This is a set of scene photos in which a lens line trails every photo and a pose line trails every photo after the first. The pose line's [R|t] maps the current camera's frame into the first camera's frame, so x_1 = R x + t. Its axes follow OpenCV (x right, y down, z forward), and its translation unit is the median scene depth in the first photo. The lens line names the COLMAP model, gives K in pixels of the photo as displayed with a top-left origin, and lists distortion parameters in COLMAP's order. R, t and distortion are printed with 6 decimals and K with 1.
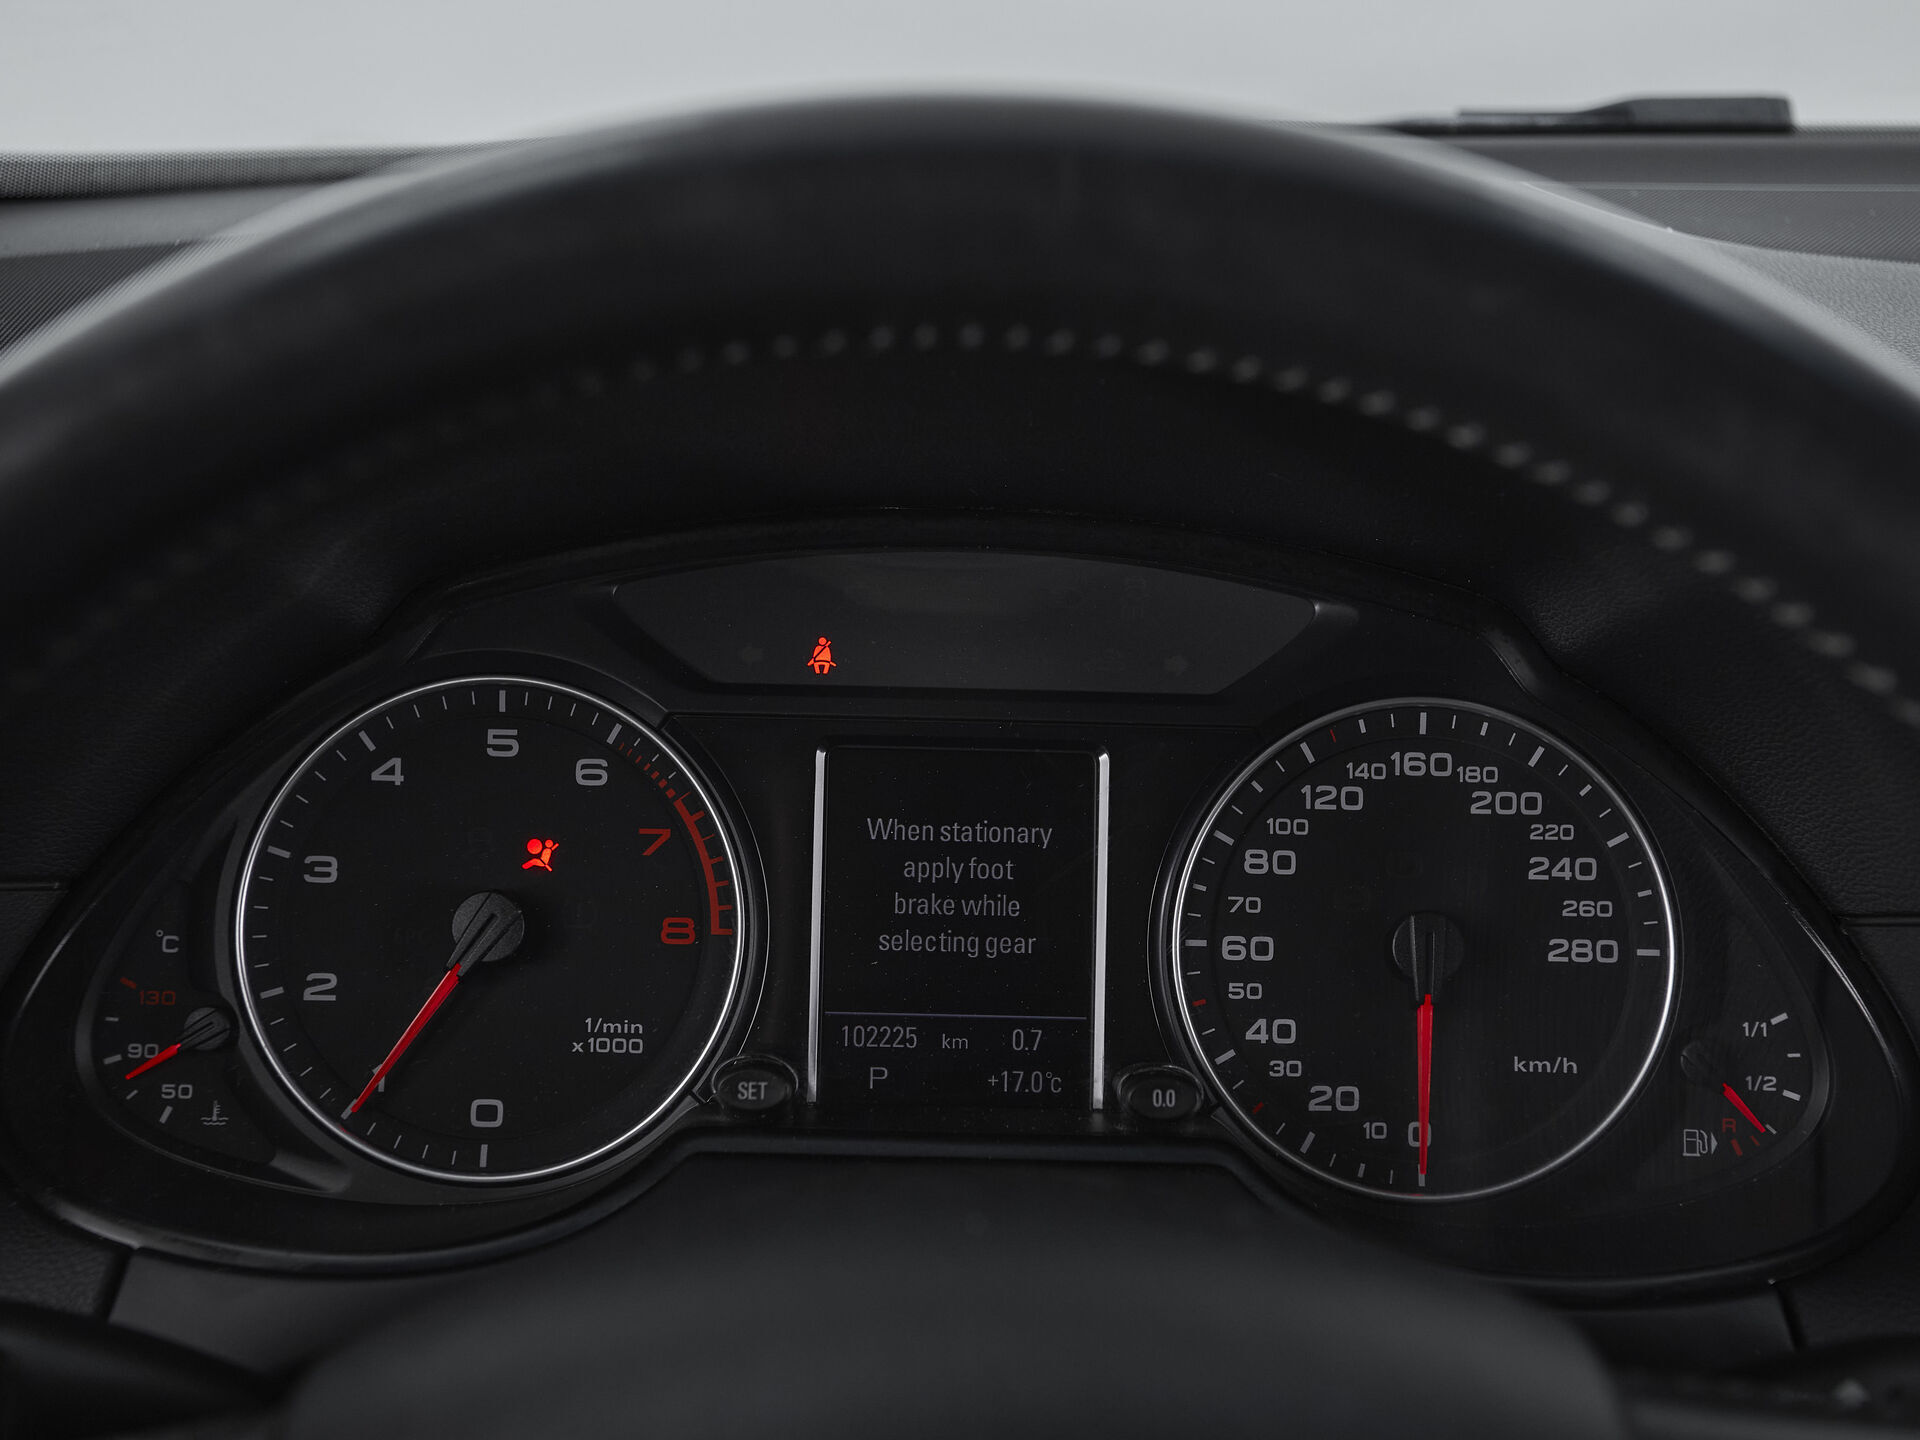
lens RADIAL K [[2439.4, 0, 960.0], [0, 2439.4, 720.0], [0, 0, 1]] dist [0.026867, 0.059060]
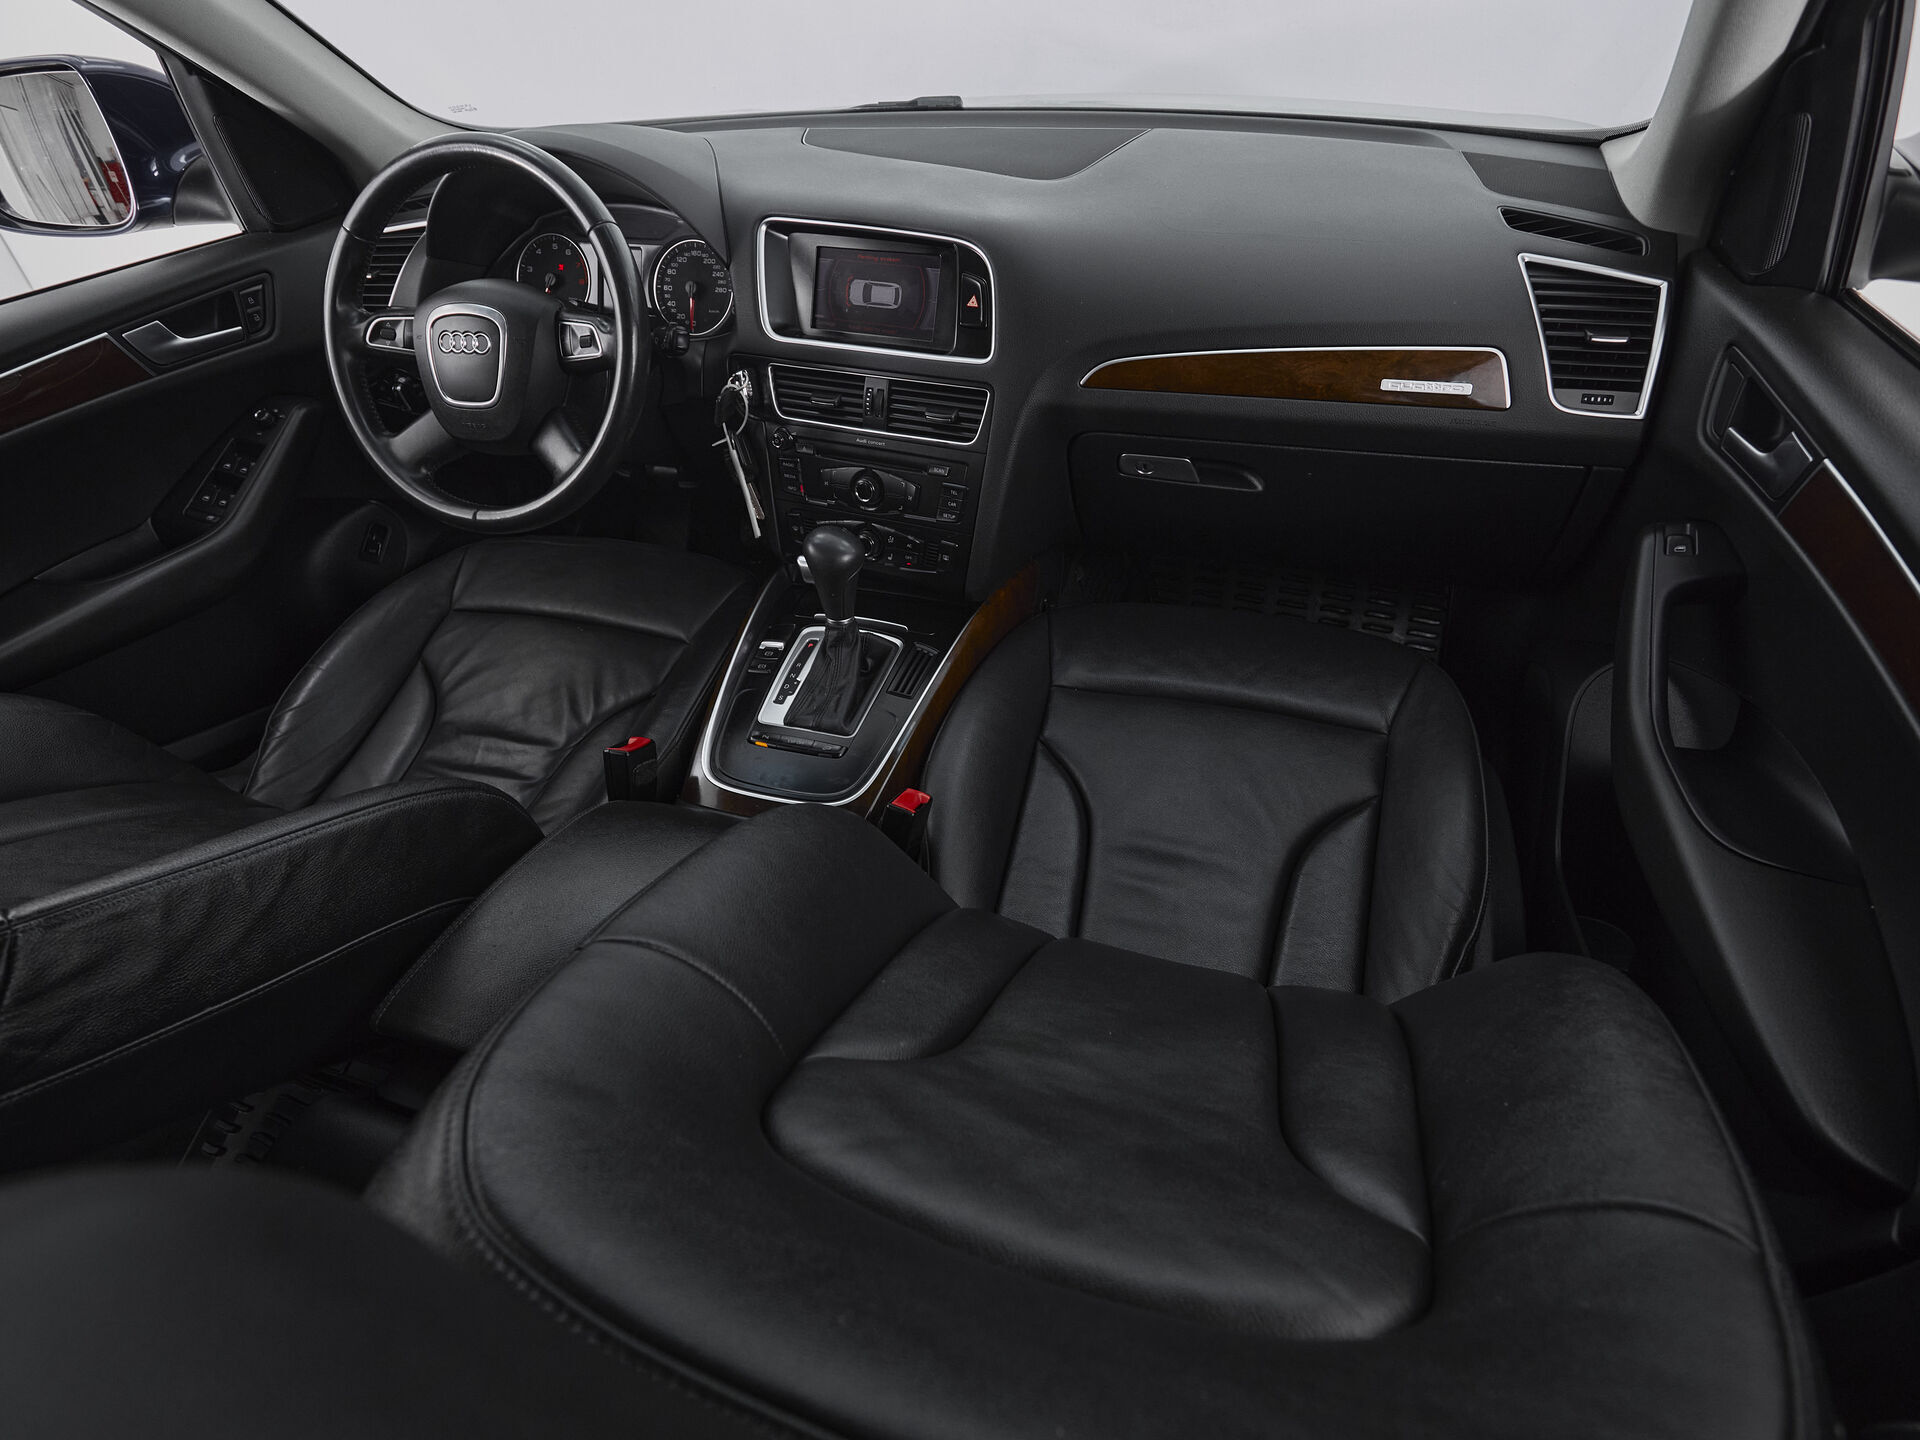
lens RADIAL K [[1047.4, 0, 960.0], [0, 1047.4, 720.0], [0, 0, 1]] dist [-0.003326, -0.000718]
pose [[0.948293, 0.144065, -0.282817, 1.578731], [-0.045452, 0.943508, 0.328217, 0.210316], [0.314125, -0.298391, 0.901270, -1.258271]]
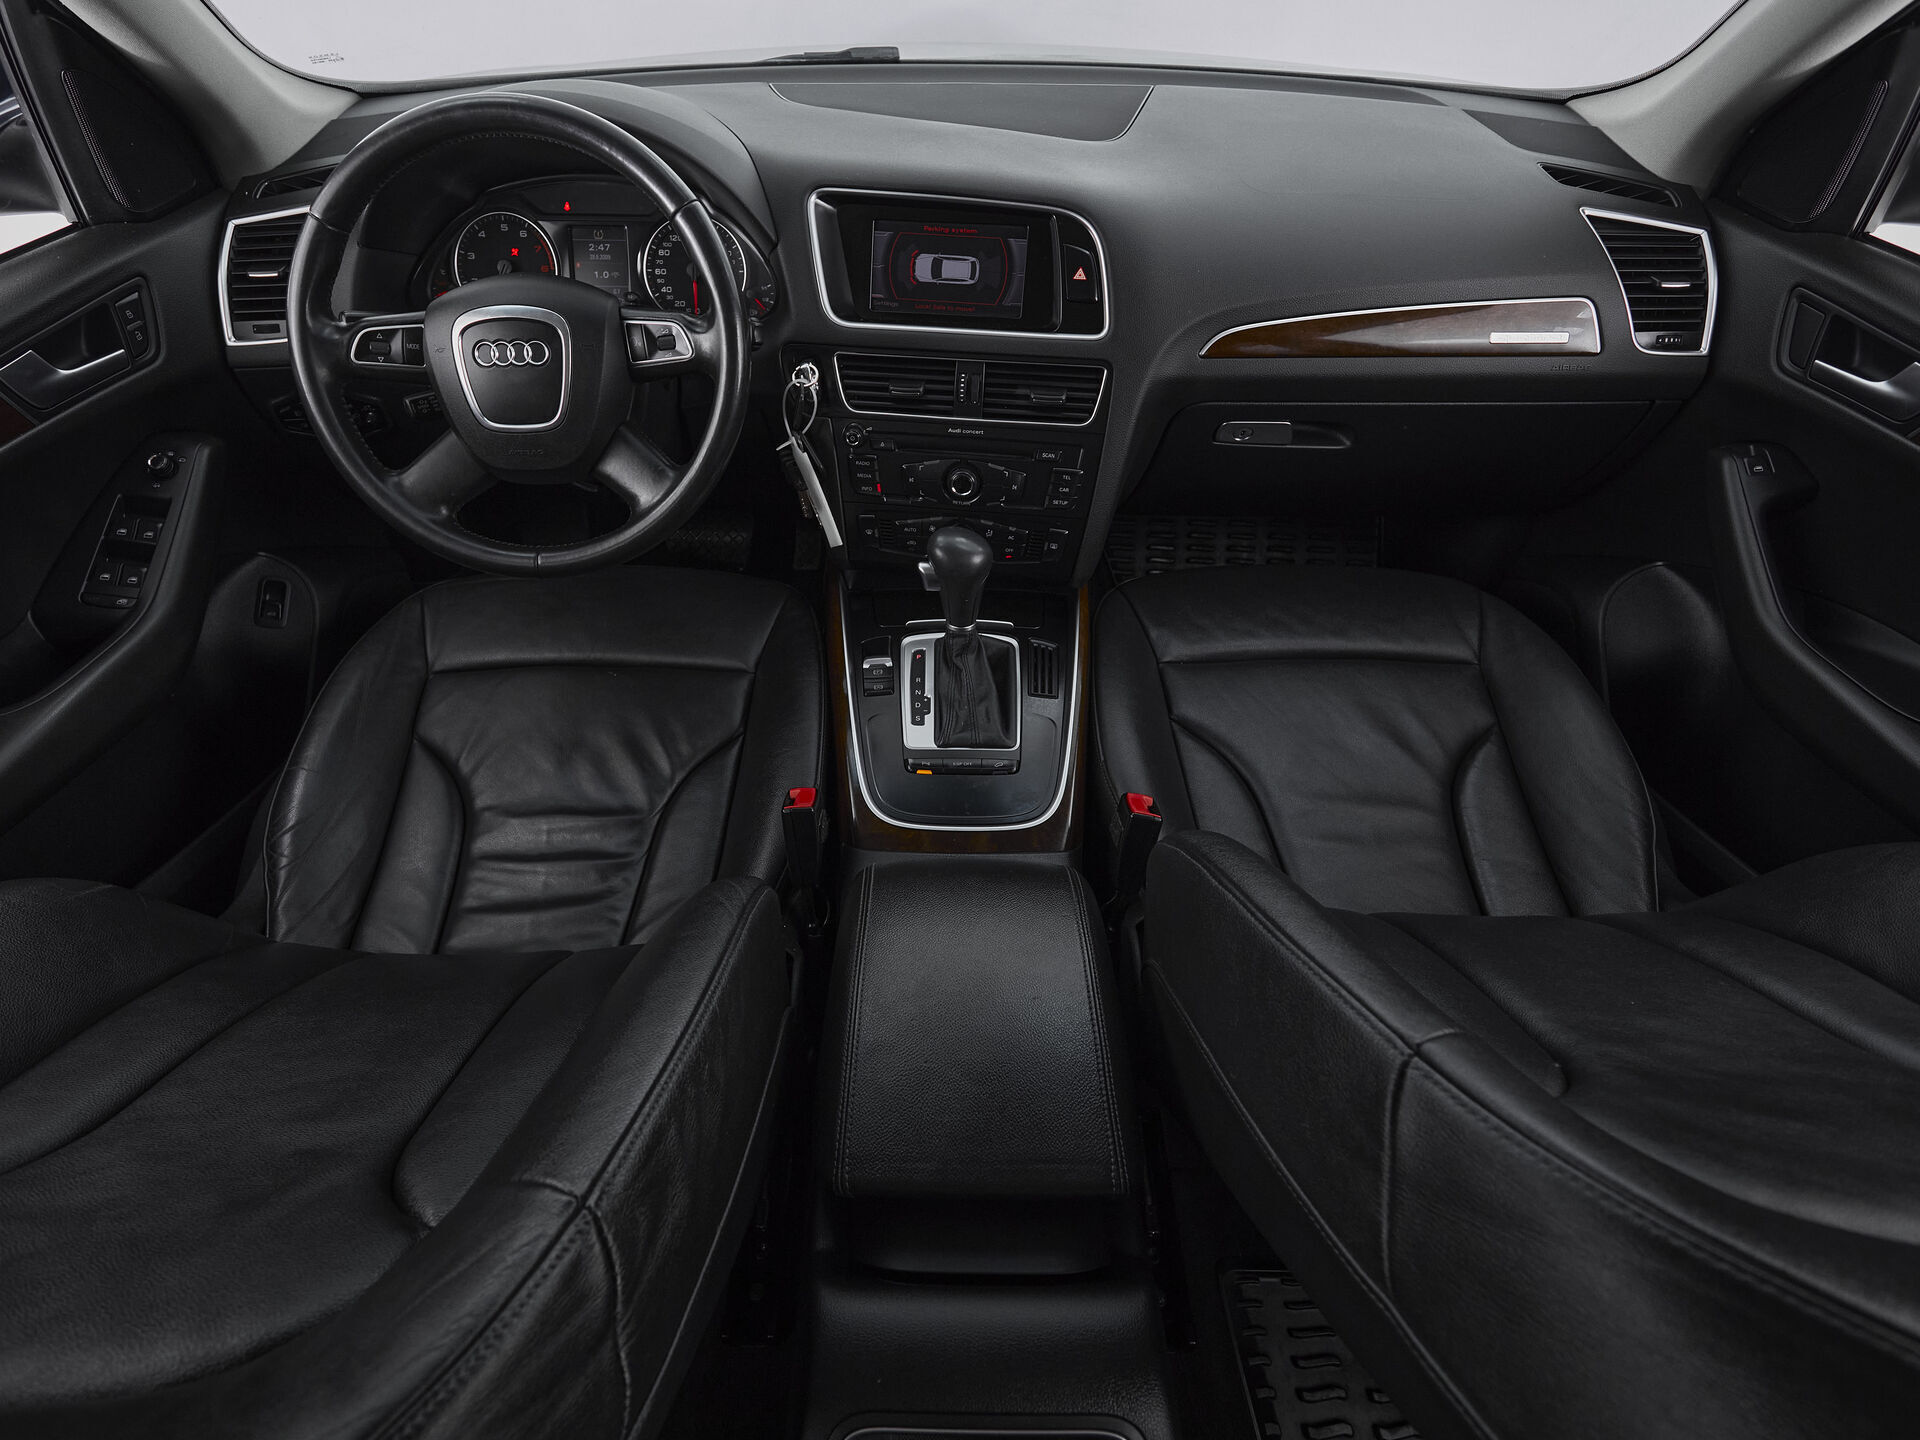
lens RADIAL K [[1046.8, 0, 923.3], [0, 1046.8, 716.6], [0, 0, 1]] dist [-0.004580, -0.001464]
pose [[0.999794, -0.000340, -0.020269, 0.685365], [0.007603, 0.933163, 0.359373, 0.176370], [0.018792, -0.359454, 0.932974, -1.266641]]
